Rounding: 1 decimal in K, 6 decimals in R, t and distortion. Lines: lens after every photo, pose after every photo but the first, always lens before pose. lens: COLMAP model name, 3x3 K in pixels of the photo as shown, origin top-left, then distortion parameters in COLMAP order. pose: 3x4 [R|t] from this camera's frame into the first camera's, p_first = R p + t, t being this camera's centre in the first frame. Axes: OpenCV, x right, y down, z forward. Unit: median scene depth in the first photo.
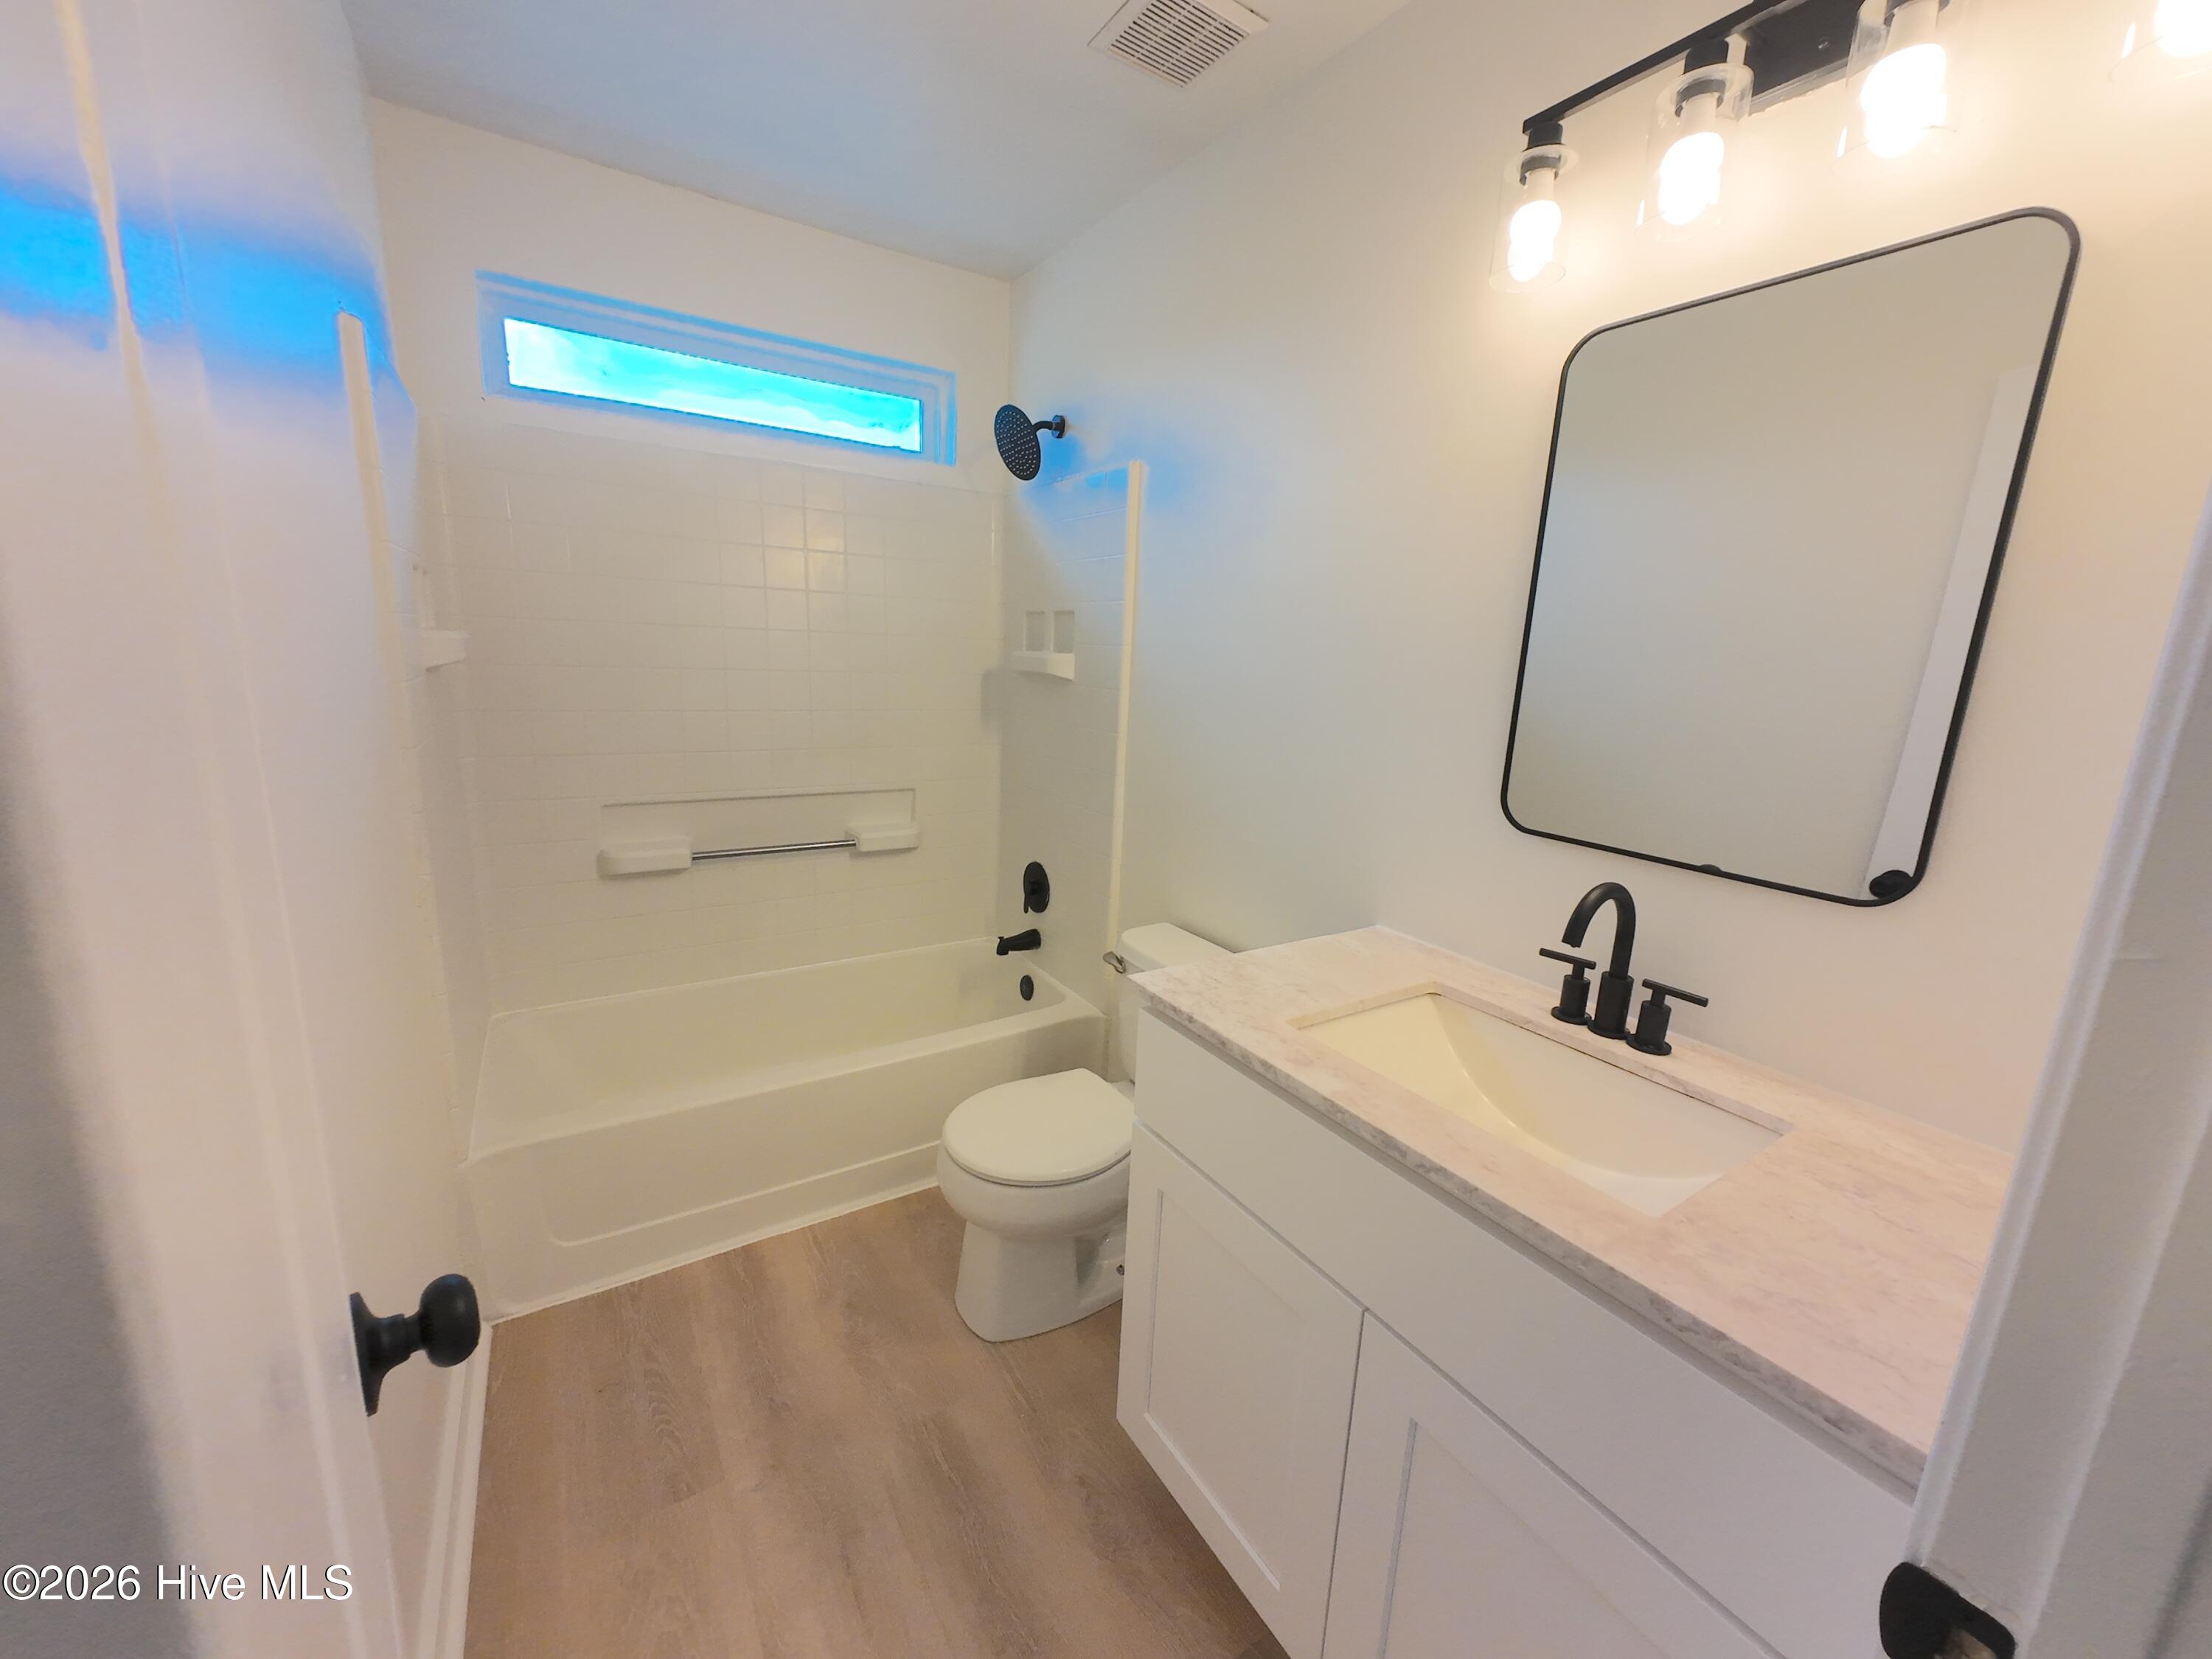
lens RADIAL K [[852.3, 0, 1107.7], [0, 852.3, 829.8], [0, 0, 1]] dist [-0.001307, 0.000536]
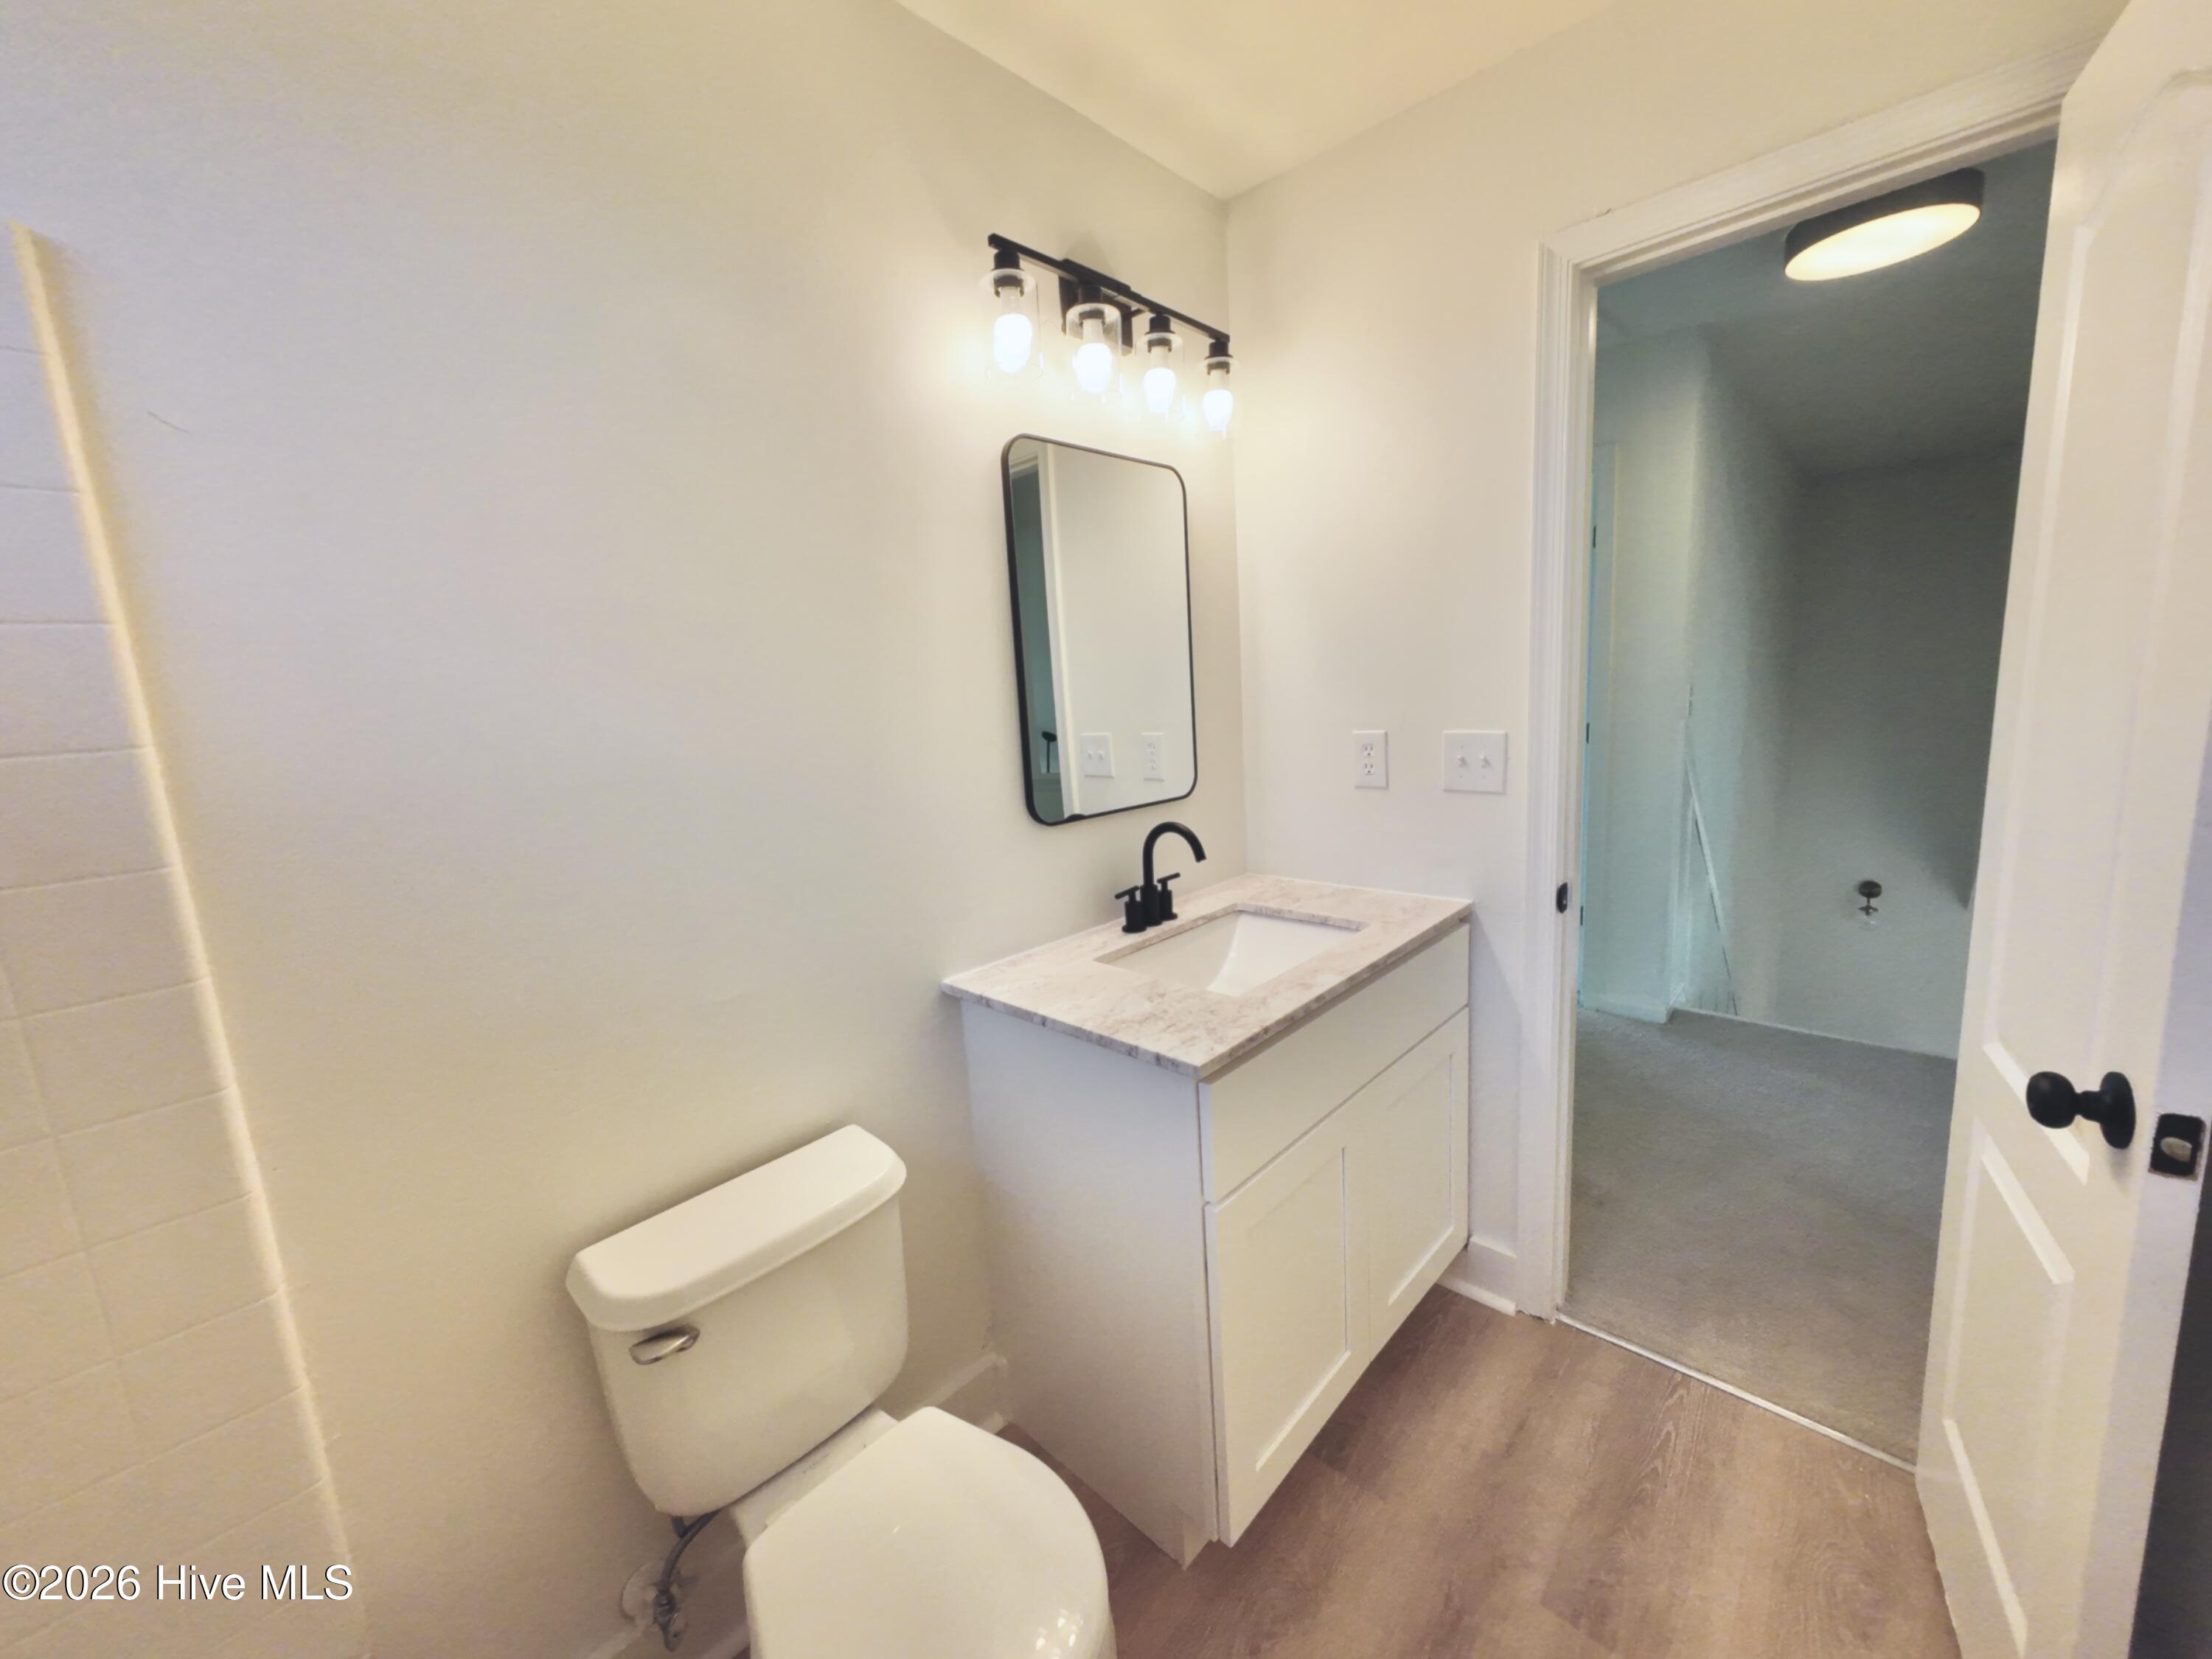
lens RADIAL K [[852.3, 0, 1107.1], [0, 852.3, 825.3], [0, 0, 1]] dist [-0.001307, 0.000536]
pose [[-0.249249, -0.187576, 0.950100, -0.798433], [0.245335, 0.936831, 0.249318, -0.322807], [-0.936849, 0.295235, -0.187485, 1.291151]]
